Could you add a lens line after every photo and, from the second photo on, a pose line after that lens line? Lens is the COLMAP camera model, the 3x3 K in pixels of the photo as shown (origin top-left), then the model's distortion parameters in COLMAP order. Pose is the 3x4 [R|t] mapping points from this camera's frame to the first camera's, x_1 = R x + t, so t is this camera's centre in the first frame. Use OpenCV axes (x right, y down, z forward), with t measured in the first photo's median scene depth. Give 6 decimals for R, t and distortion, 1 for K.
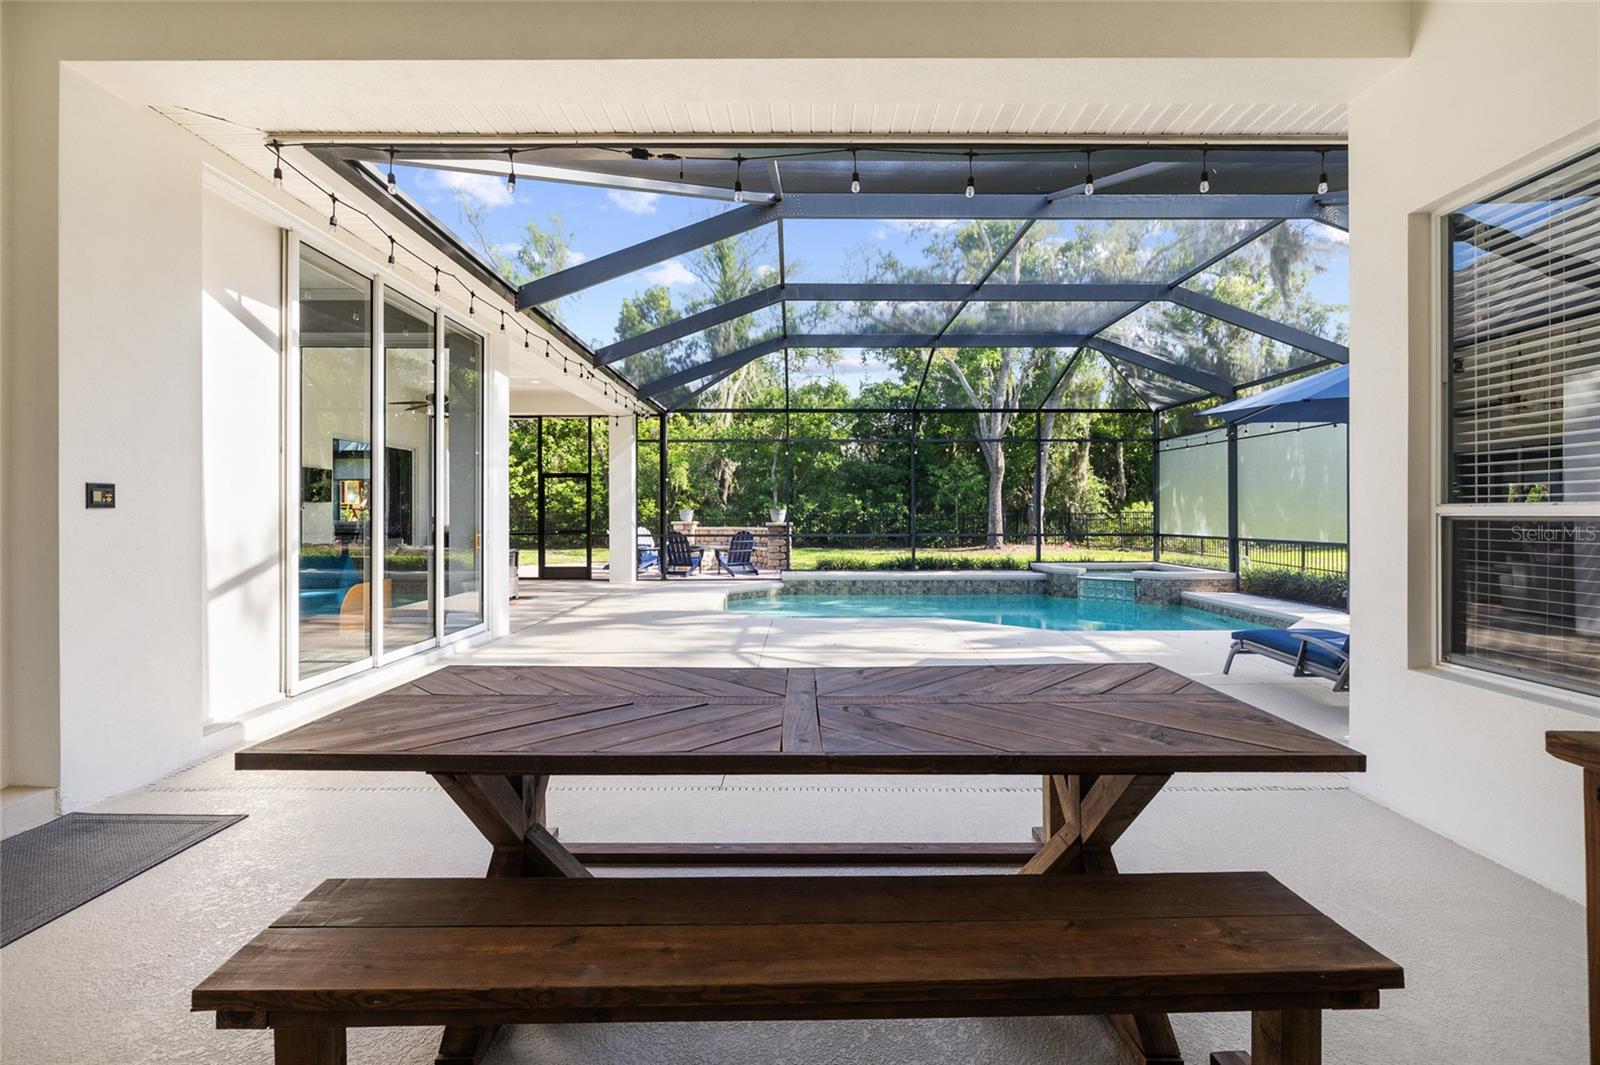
lens RADIAL K [[710.4, 0, 799.4], [0, 710.4, 524.8], [0, 0, 1]] dist [-0.003879, -0.000321]
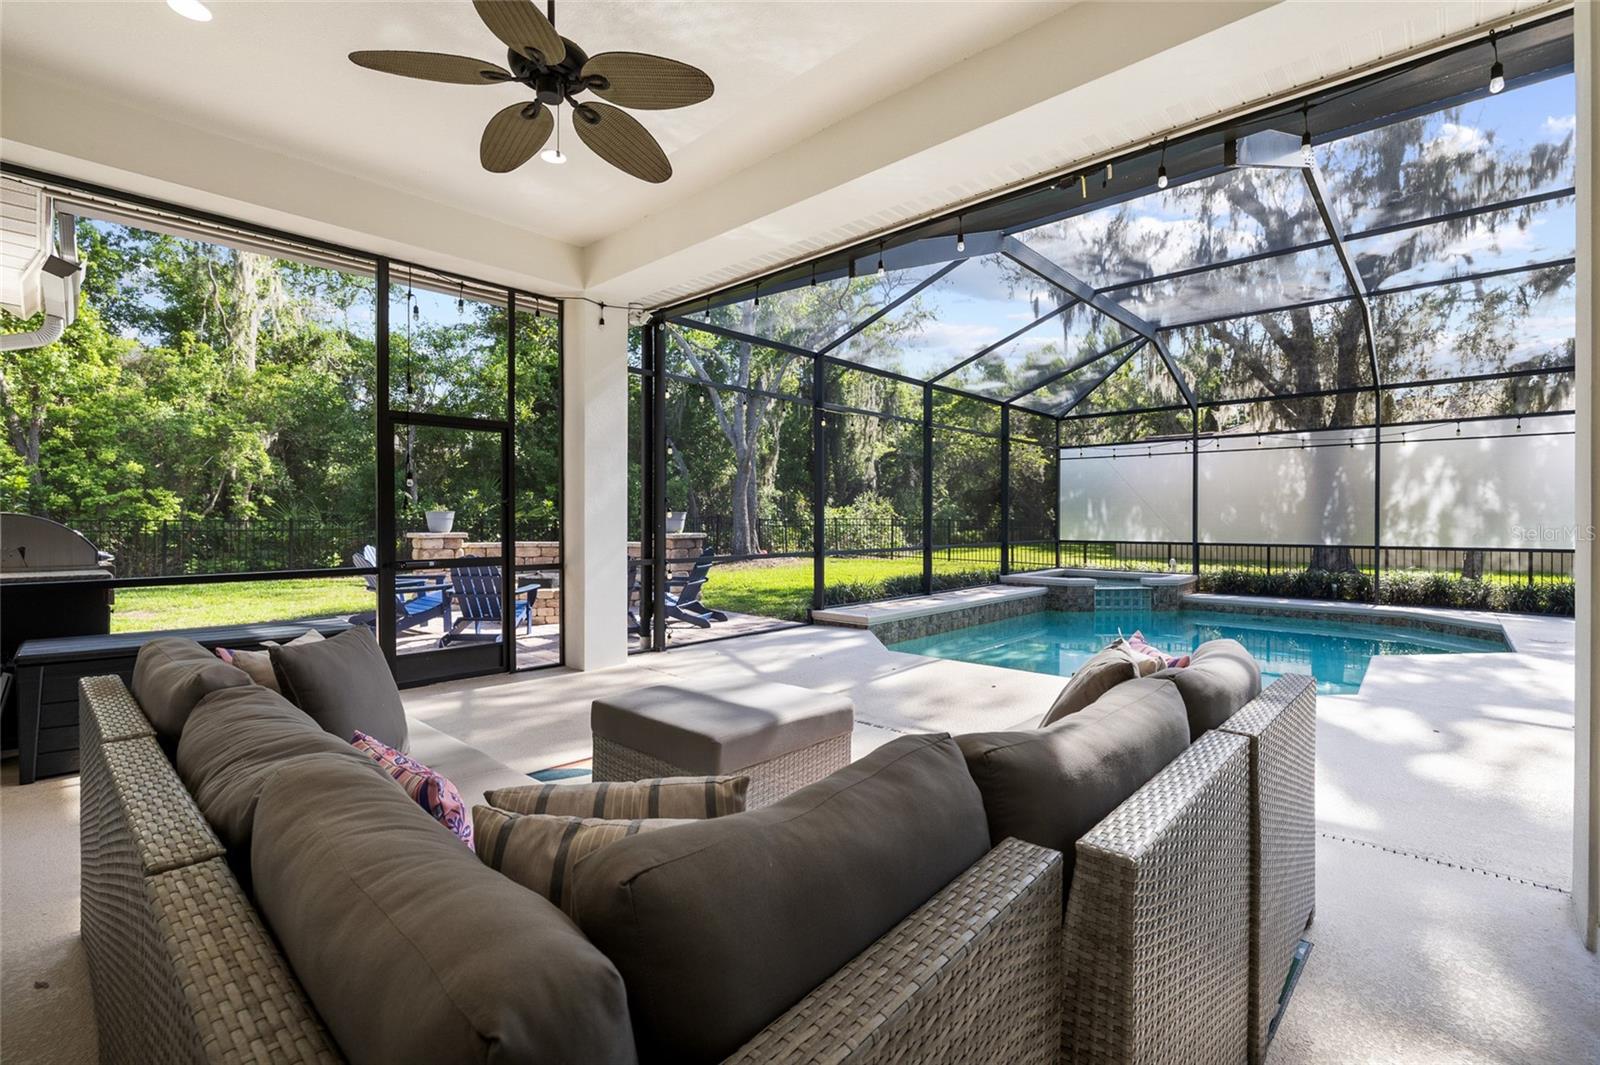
lens RADIAL K [[710.4, 0, 799.4], [0, 710.4, 524.8], [0, 0, 1]] dist [-0.003879, -0.000321]
pose [[0.679527, -0.002675, 0.733646, -0.525500], [0.007576, 0.999966, -0.003371, -0.009819], [-0.733611, 0.007849, 0.679524, 0.617468]]
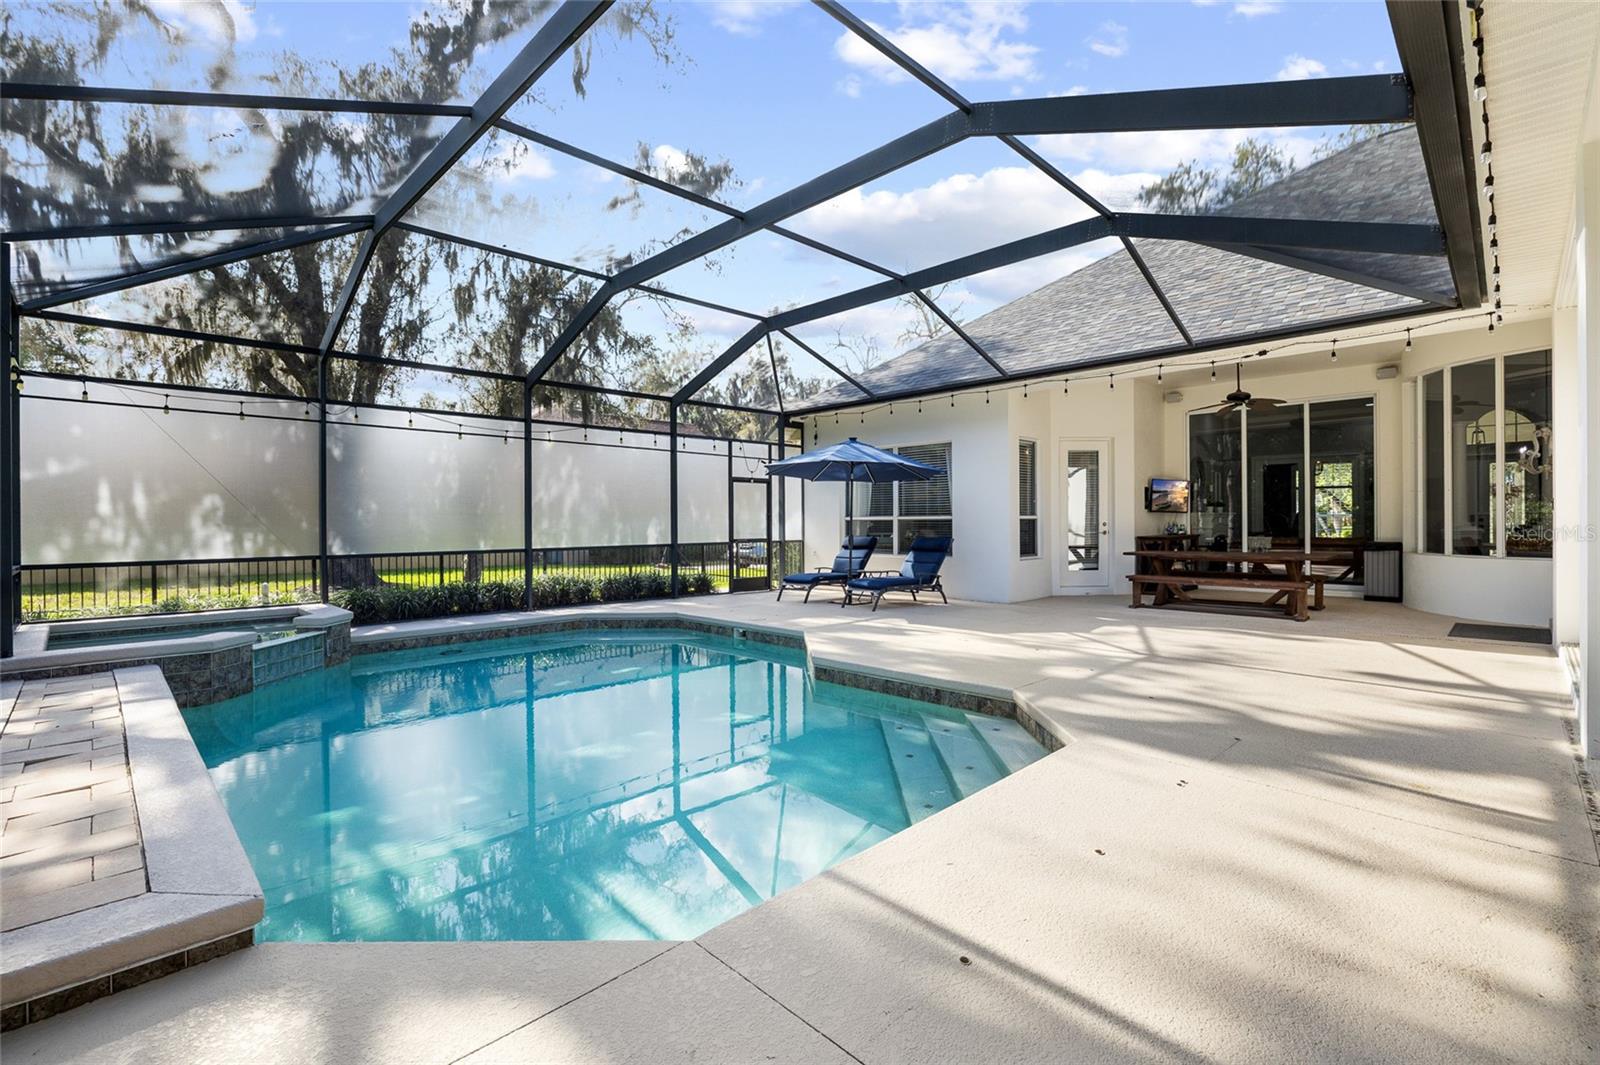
lens RADIAL K [[722.0, 0, 802.7], [0, 722.0, 523.3], [0, 0, 1]] dist [0.001040, -0.008271]
pose [[-0.701913, 0.003023, 0.712257, -0.228627], [0.016500, 0.999792, 0.012017, -0.013697], [-0.712072, 0.020187, -0.701816, 1.023486]]
